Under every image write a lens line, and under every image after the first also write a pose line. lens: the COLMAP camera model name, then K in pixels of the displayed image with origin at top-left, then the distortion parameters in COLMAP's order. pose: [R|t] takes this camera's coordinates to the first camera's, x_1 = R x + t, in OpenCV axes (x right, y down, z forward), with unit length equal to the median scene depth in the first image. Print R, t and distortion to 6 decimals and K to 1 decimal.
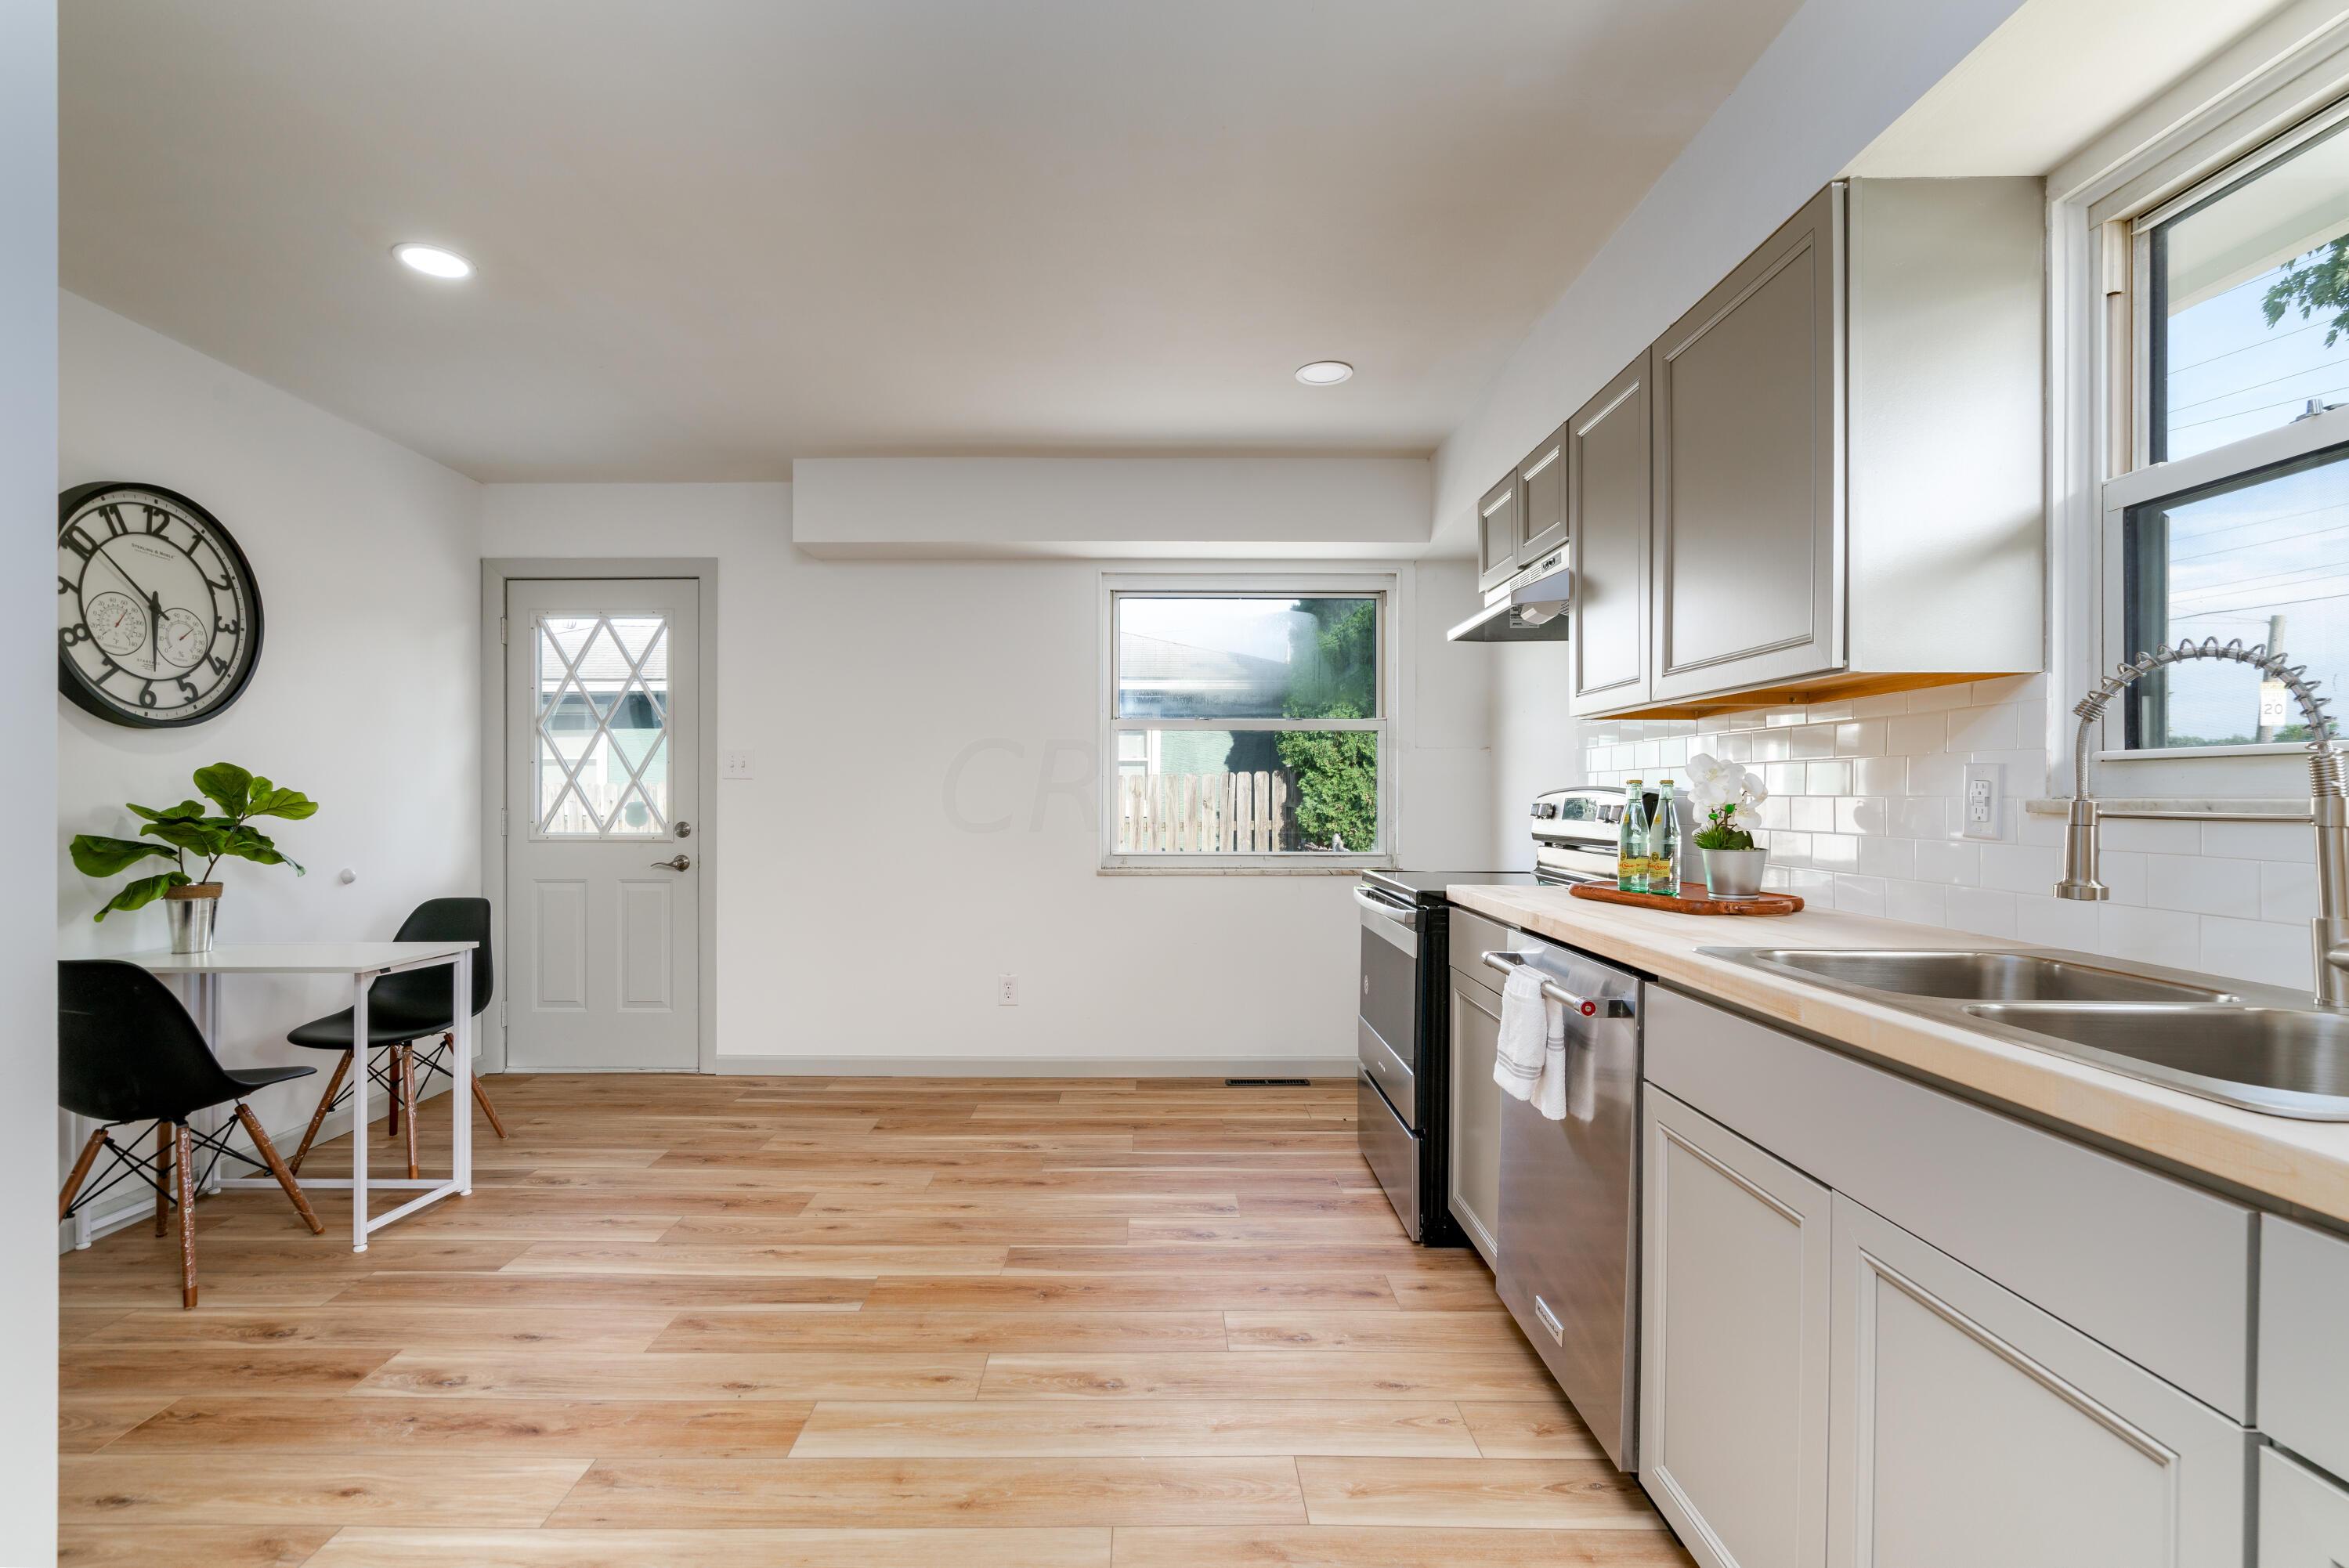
lens RADIAL K [[1073.7, 0, 1173.8], [0, 1073.7, 793.0], [0, 0, 1]] dist [0.002539, 0.000620]
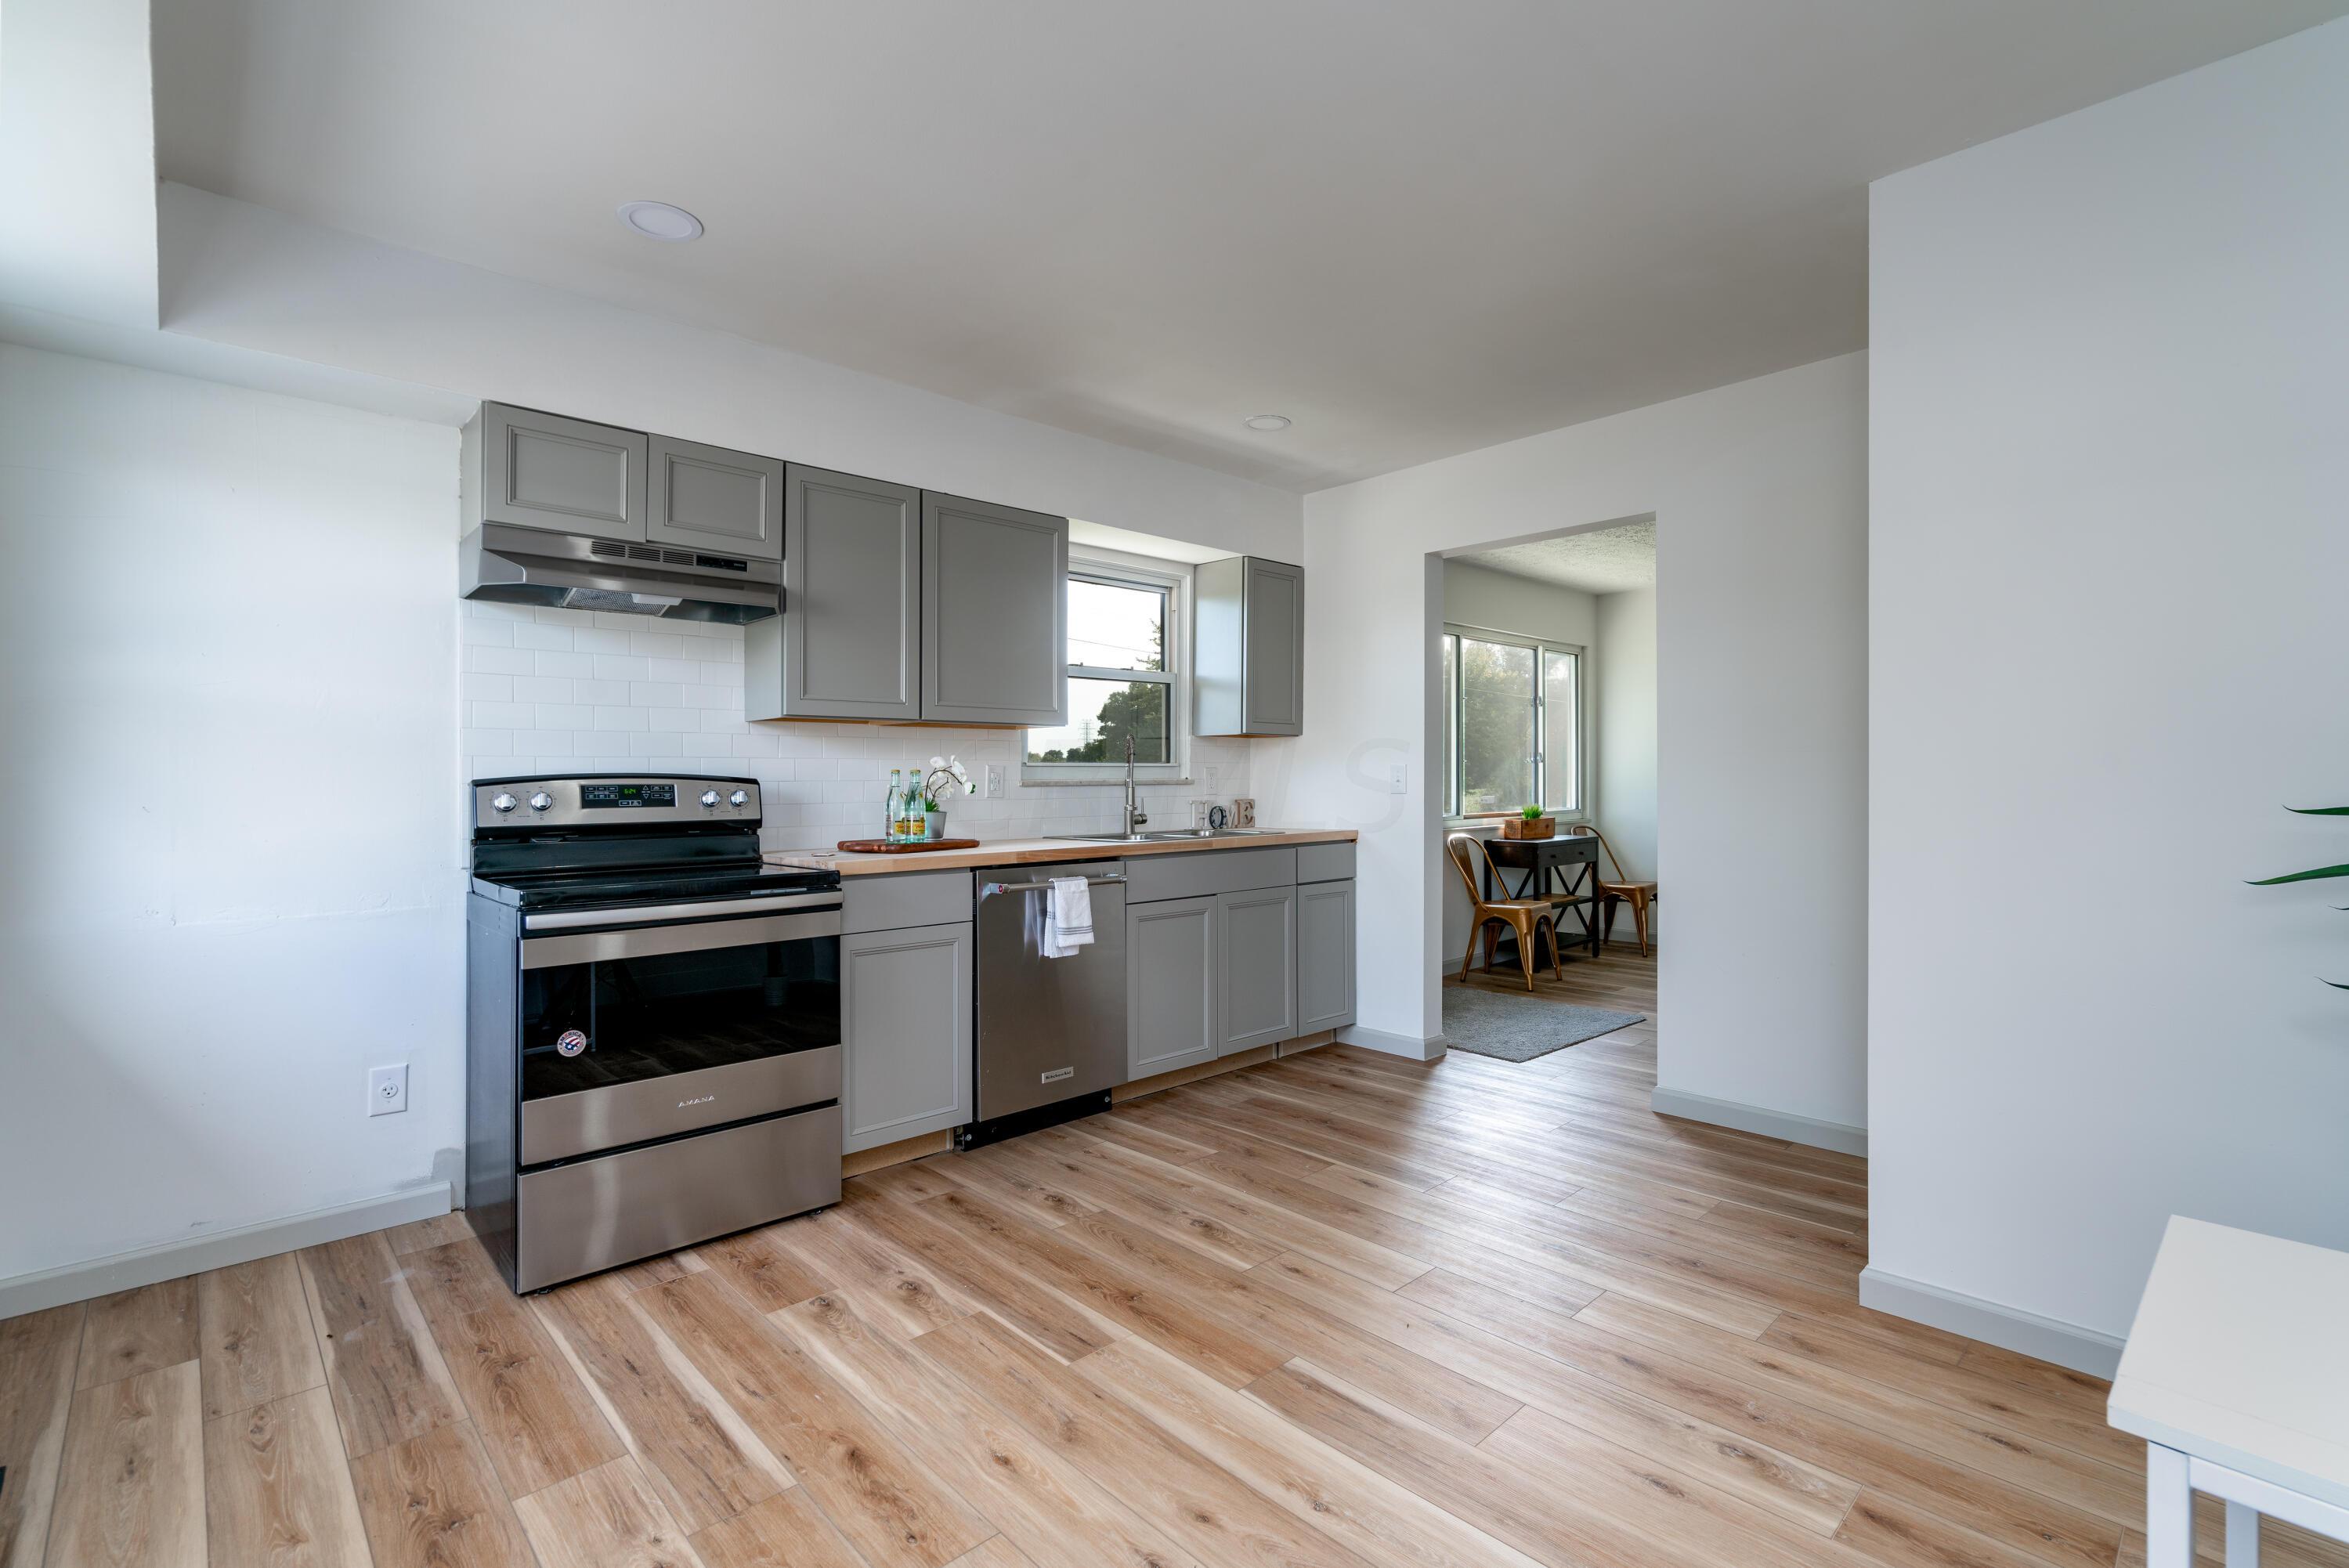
lens RADIAL K [[1073.7, 0, 1177.3], [0, 1073.7, 785.1], [0, 0, 1]] dist [0.002539, 0.000620]
pose [[-0.683893, 0.002405, 0.729578, -0.849754], [0.001892, 0.999997, -0.001523, 0.013809], [-0.729580, 0.000339, -0.683896, 1.633485]]
